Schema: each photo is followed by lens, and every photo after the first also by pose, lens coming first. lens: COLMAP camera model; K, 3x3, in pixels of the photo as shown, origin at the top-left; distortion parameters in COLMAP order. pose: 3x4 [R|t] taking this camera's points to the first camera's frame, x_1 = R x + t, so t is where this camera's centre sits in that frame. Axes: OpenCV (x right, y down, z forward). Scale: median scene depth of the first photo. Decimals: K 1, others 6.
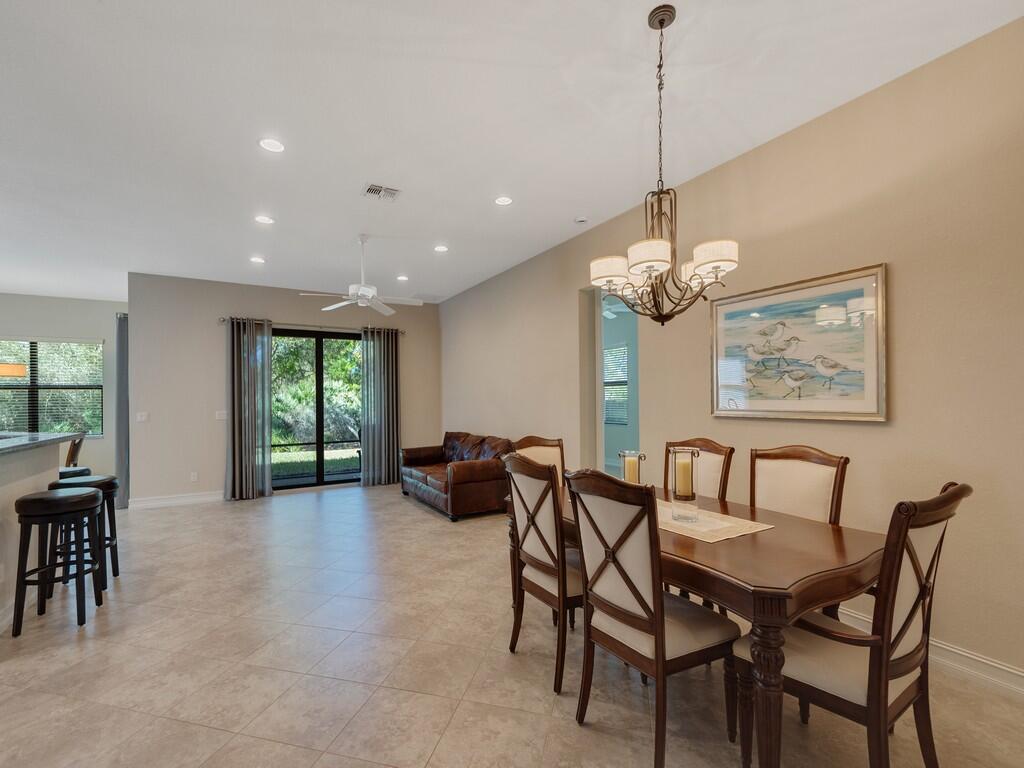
lens RADIAL K [[449.0, 0, 503.2], [0, 449.0, 395.6], [0, 0, 1]] dist [0.007807, -0.003993]
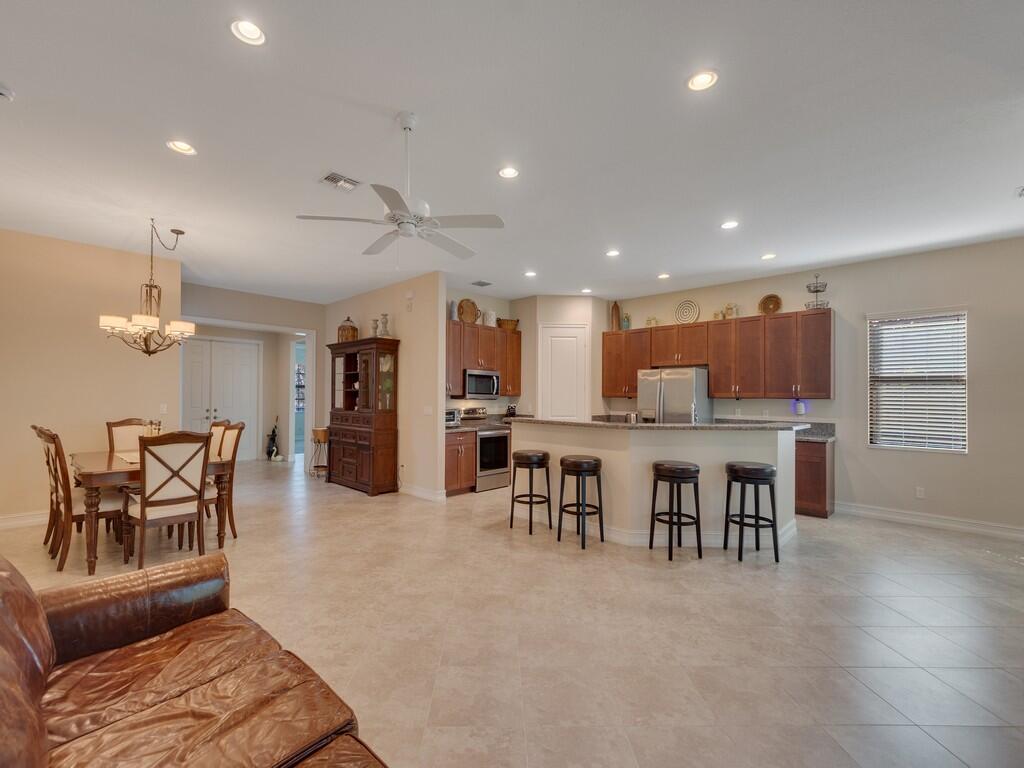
lens RADIAL K [[449.0, 0, 506.2], [0, 449.0, 394.6], [0, 0, 1]] dist [0.007807, -0.003993]
pose [[-0.962868, 0.002419, -0.269961, -0.216238], [0.004641, 0.999960, -0.007591, 0.008813], [0.269932, -0.008562, -0.962841, 1.238578]]
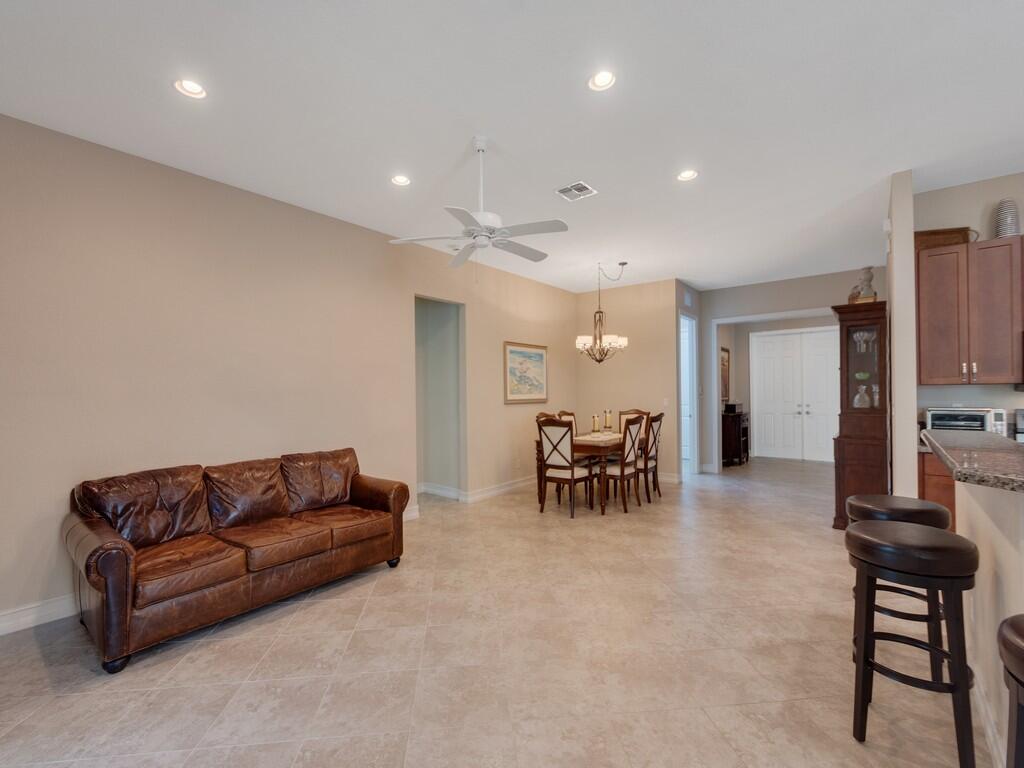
lens RADIAL K [[449.0, 0, 503.3], [0, 449.0, 394.9], [0, 0, 1]] dist [0.007807, -0.003993]
pose [[-0.340229, 0.009355, 0.940296, -0.719985], [0.008635, 0.999939, -0.006824, 0.012848], [-0.940303, 0.005798, -0.340289, 0.924075]]
